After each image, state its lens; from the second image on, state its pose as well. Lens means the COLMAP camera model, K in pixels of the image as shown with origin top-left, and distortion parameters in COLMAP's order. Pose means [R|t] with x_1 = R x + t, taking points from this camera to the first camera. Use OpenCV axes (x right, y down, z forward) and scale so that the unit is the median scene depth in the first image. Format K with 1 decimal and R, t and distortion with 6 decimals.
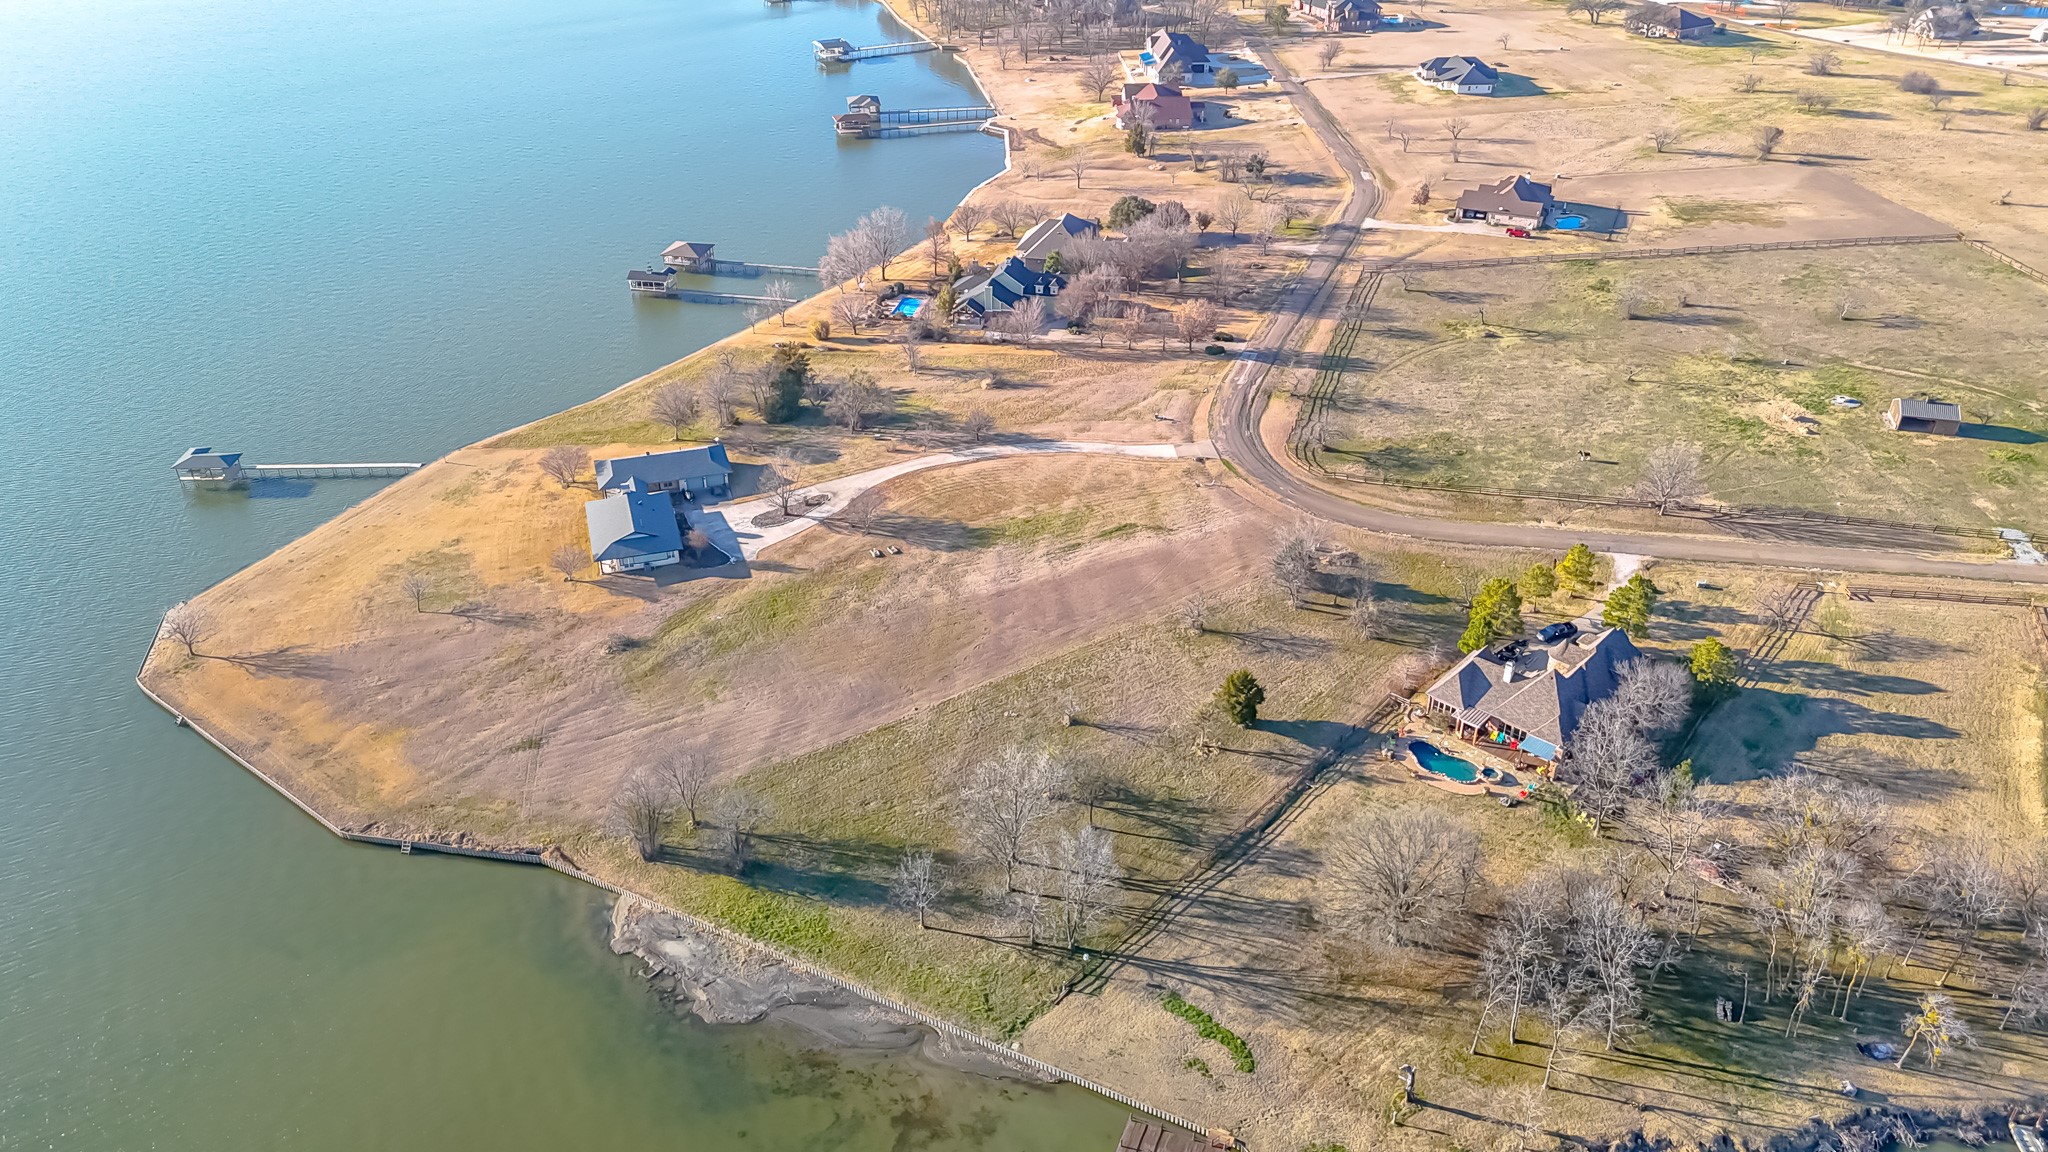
lens RADIAL K [[1494.8, 0, 1022.1], [0, 1494.8, 575.7], [0, 0, 1]] dist [0.081631, -0.083740]
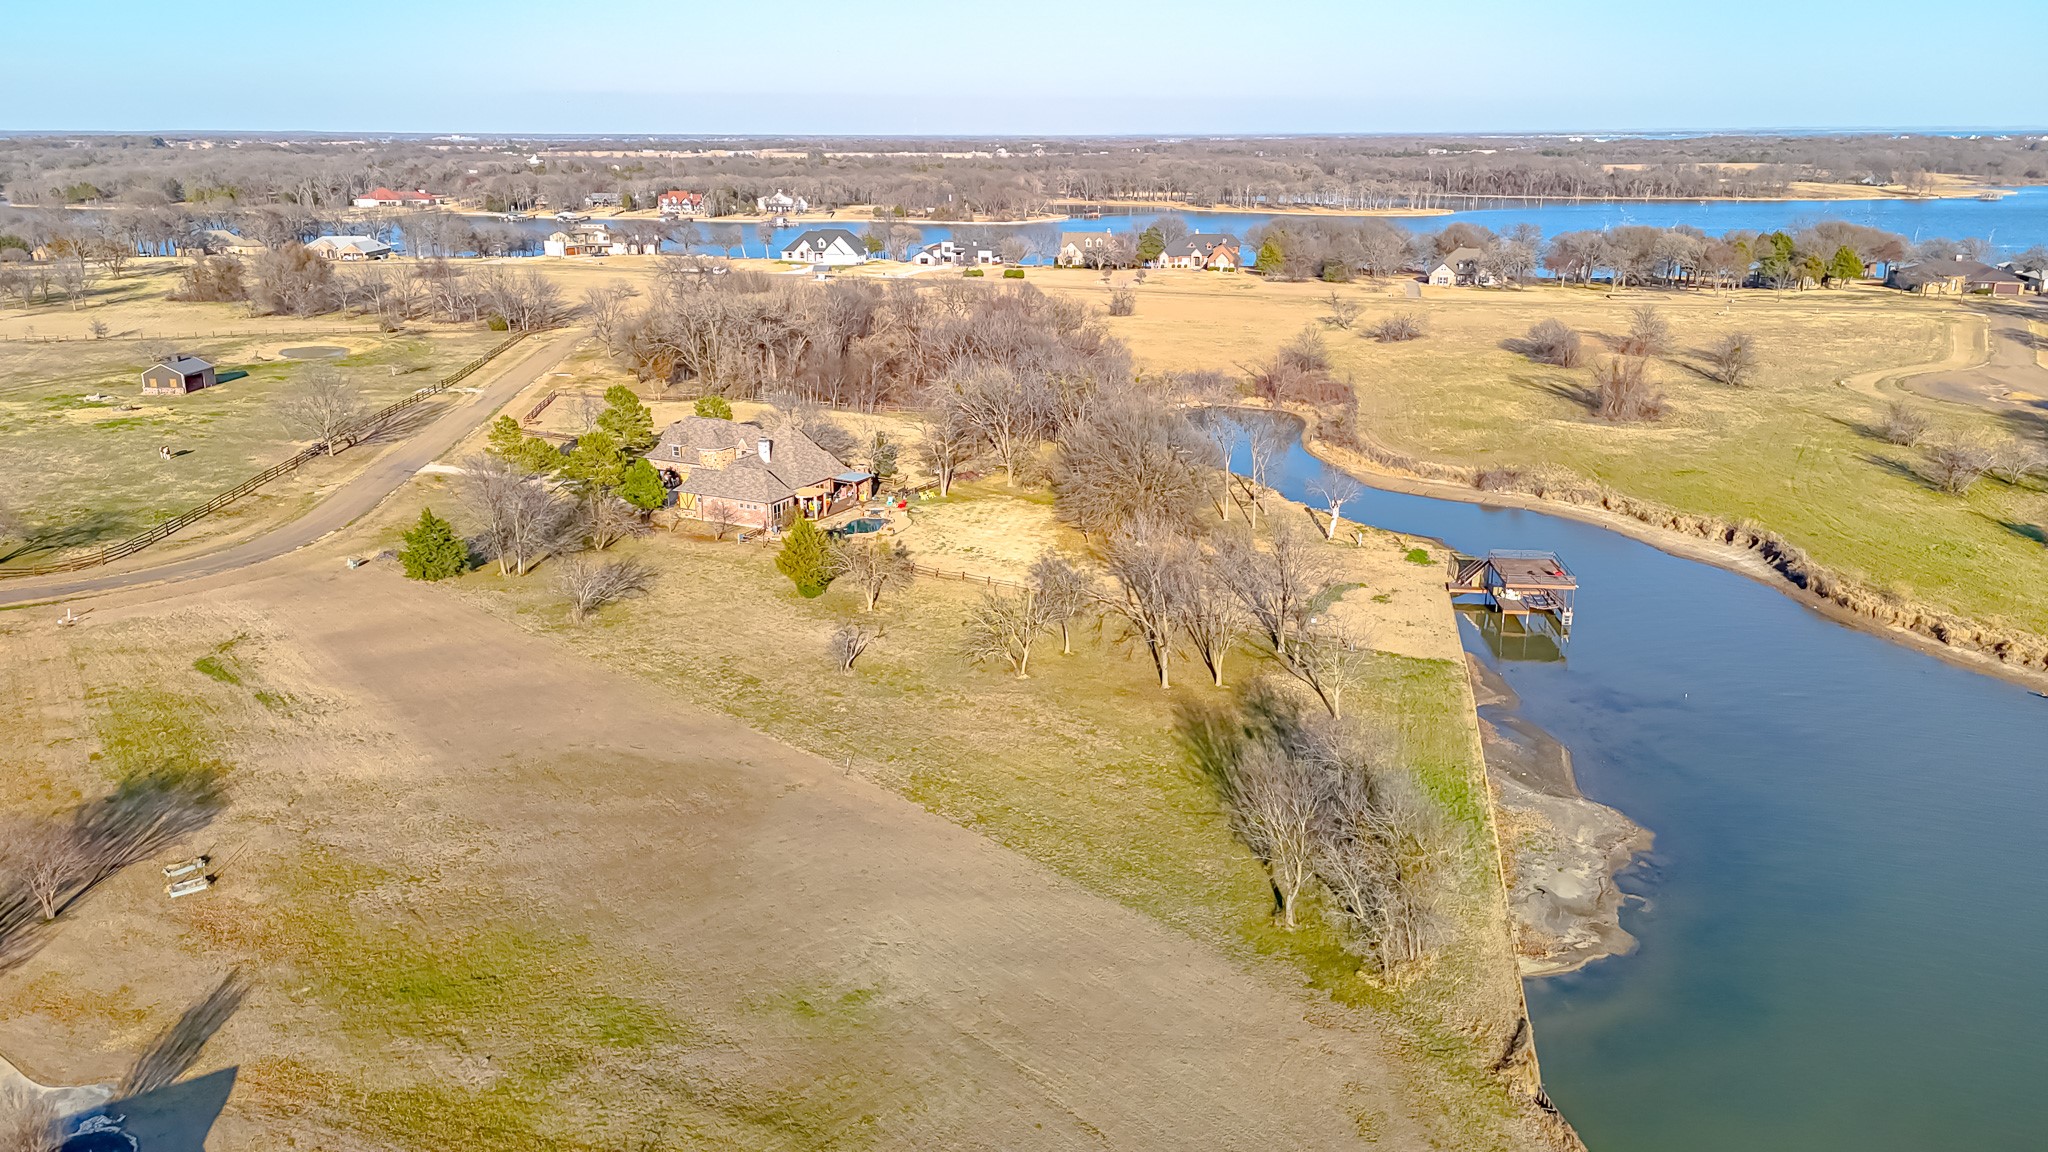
lens RADIAL K [[1503.4, 0, 1022.7], [0, 1503.4, 581.0], [0, 0, 1]] dist [0.088195, -0.093125]
pose [[-0.260673, -0.272719, 0.926107, -0.559915], [0.502095, 0.781037, 0.371325, -0.129056], [-0.824591, 0.561788, -0.066664, 0.952227]]
